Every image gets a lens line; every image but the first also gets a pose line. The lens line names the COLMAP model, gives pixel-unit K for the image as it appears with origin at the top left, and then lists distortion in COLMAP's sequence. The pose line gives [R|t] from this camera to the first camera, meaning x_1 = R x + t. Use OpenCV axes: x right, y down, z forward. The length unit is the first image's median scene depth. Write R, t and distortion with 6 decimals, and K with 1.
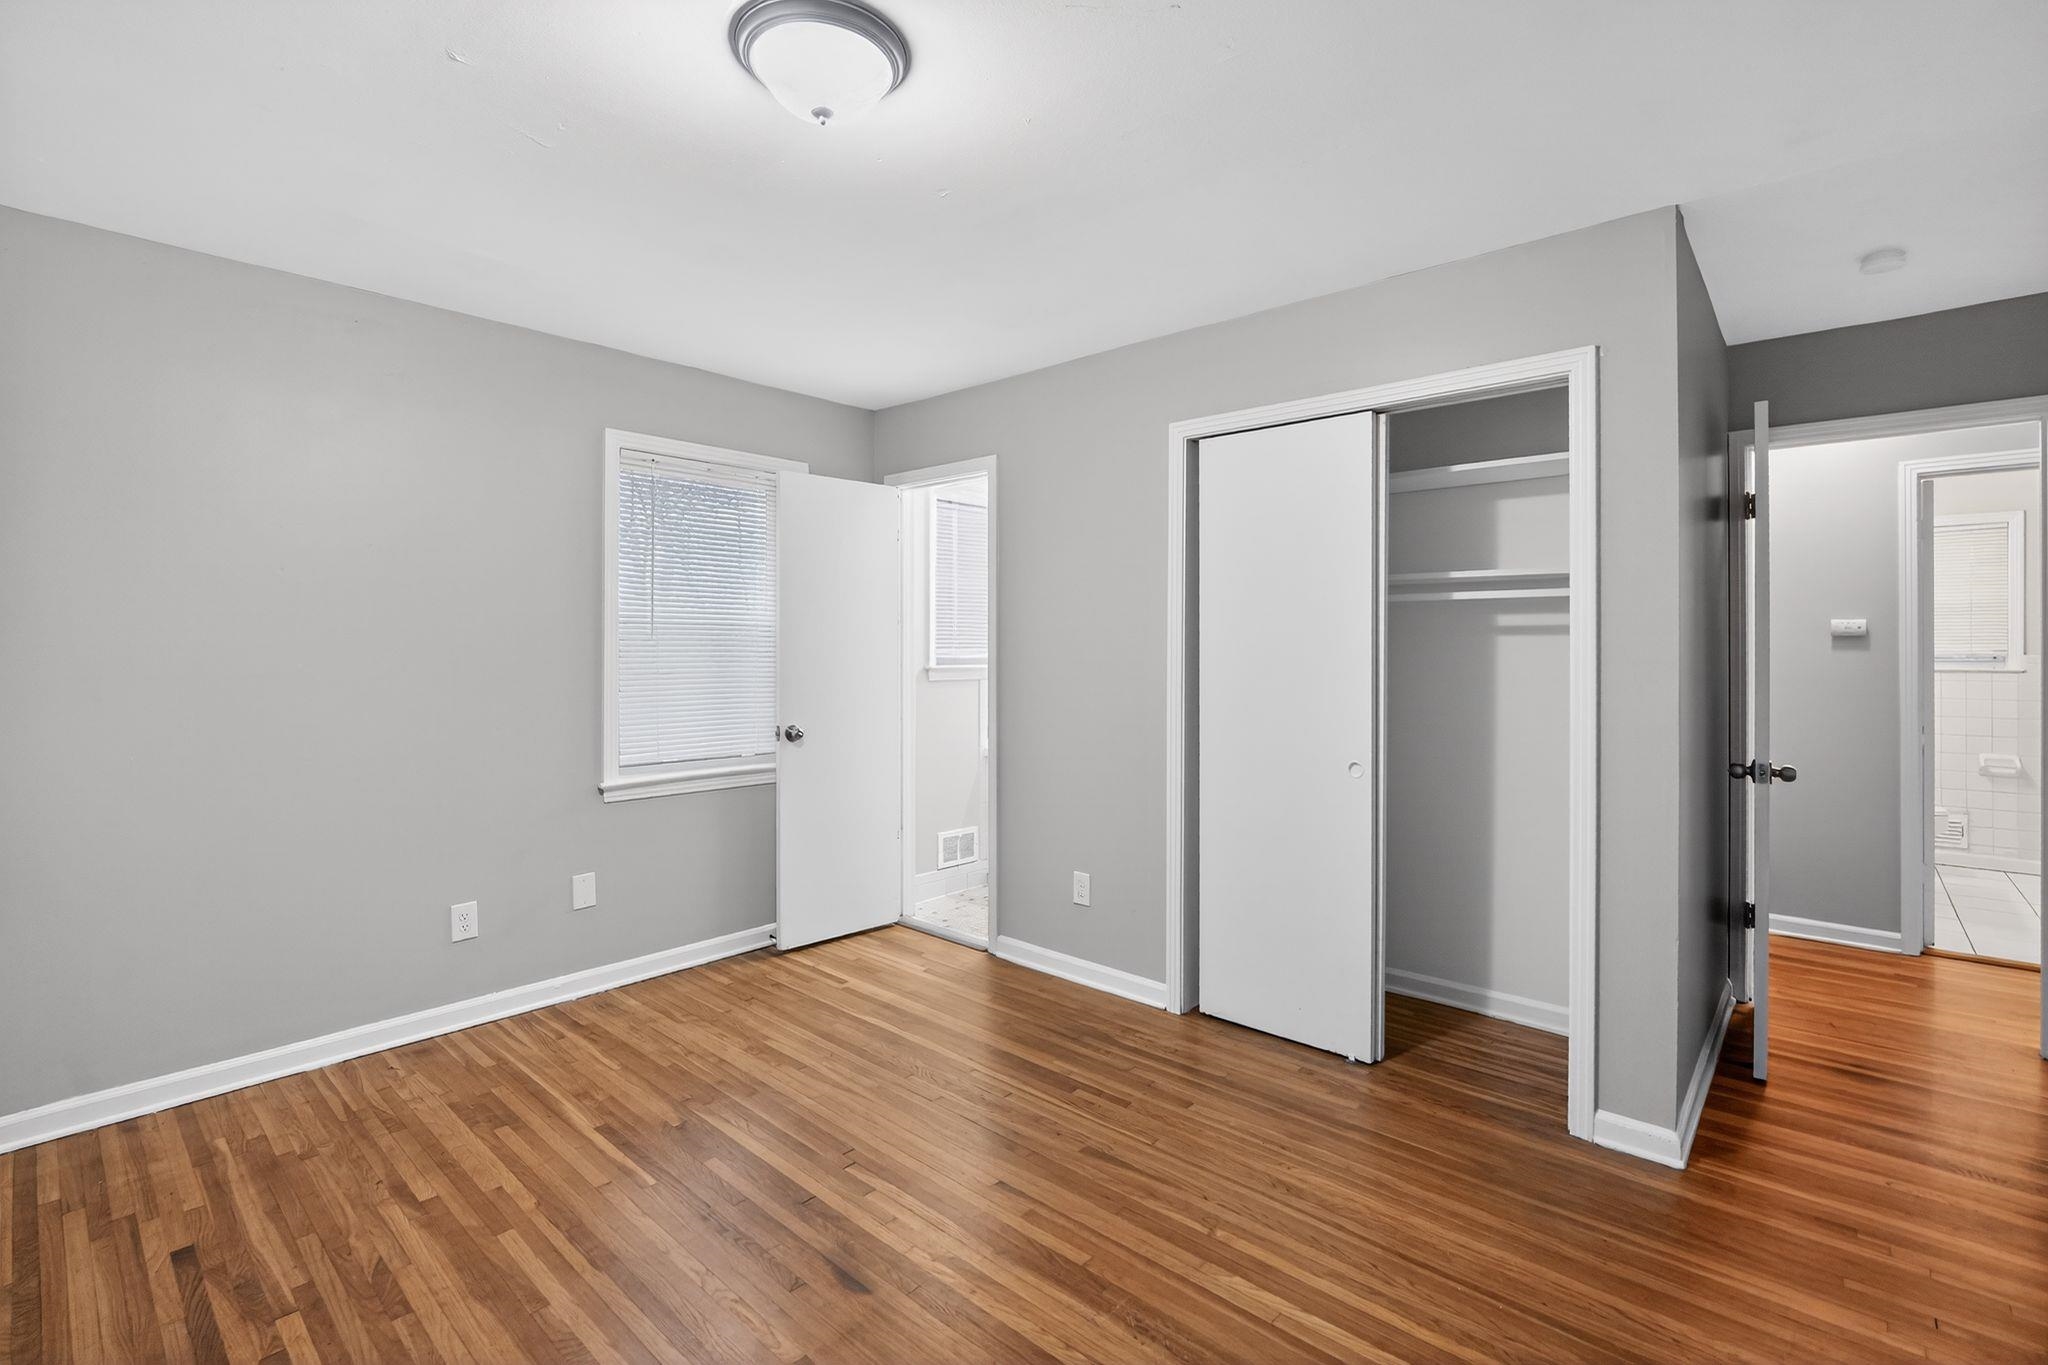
lens RADIAL K [[914.2, 0, 1021.7], [0, 914.2, 647.6], [0, 0, 1]] dist [-0.012762, 0.000451]
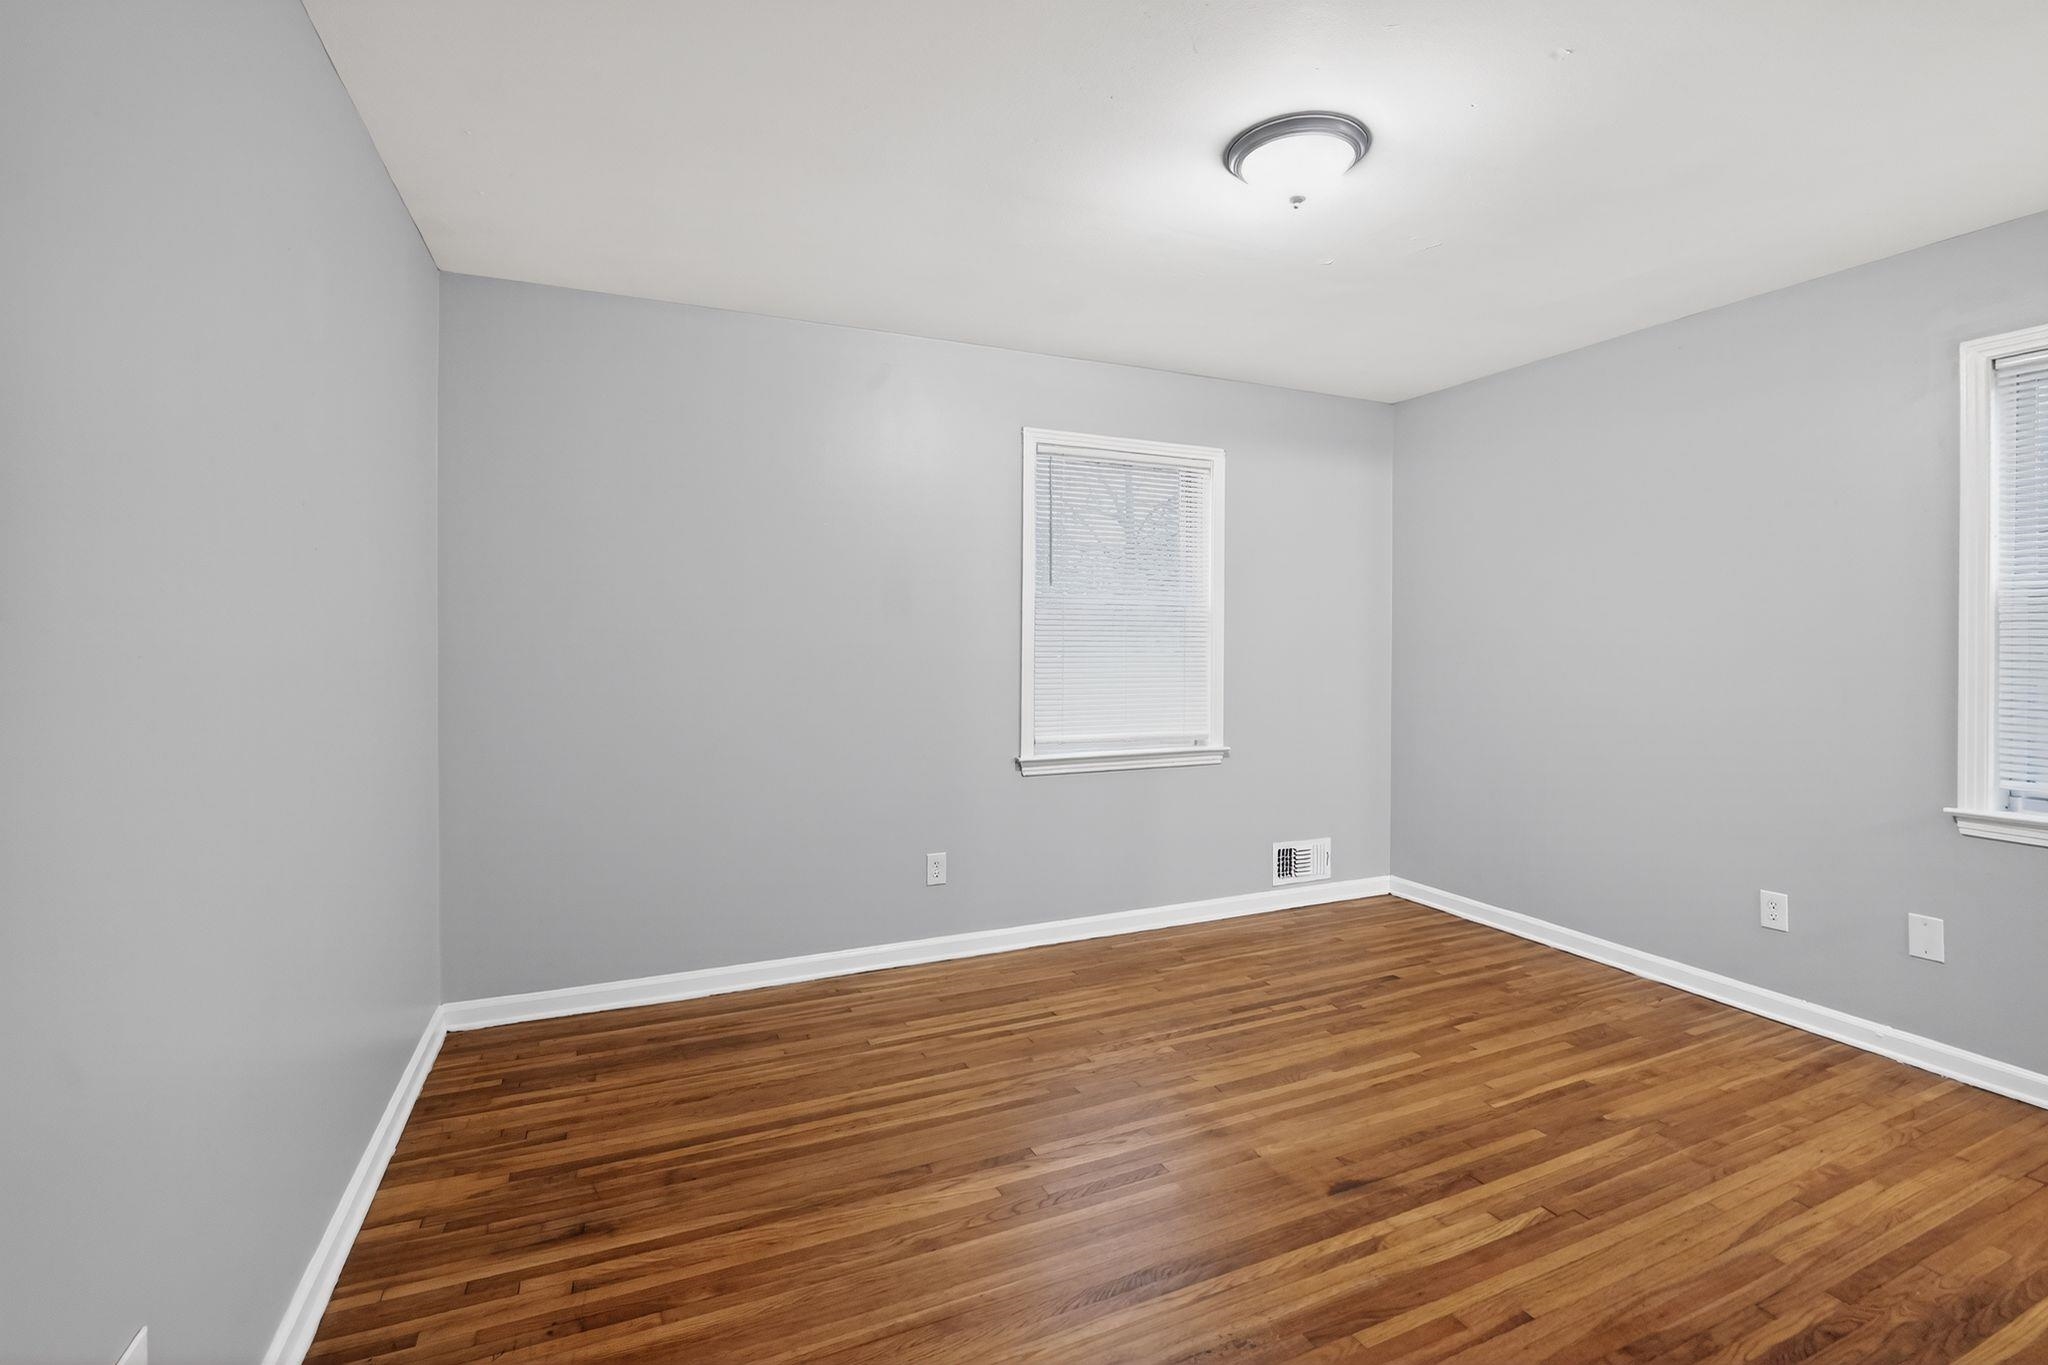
lens RADIAL K [[914.2, 0, 1021.7], [0, 914.2, 647.6], [0, 0, 1]] dist [-0.012762, 0.000451]
pose [[-0.398334, 0.009736, -0.917189, 0.771106], [-0.003703, 0.999918, 0.012222, 0.012910], [0.917233, 0.008264, -0.398266, 0.828374]]
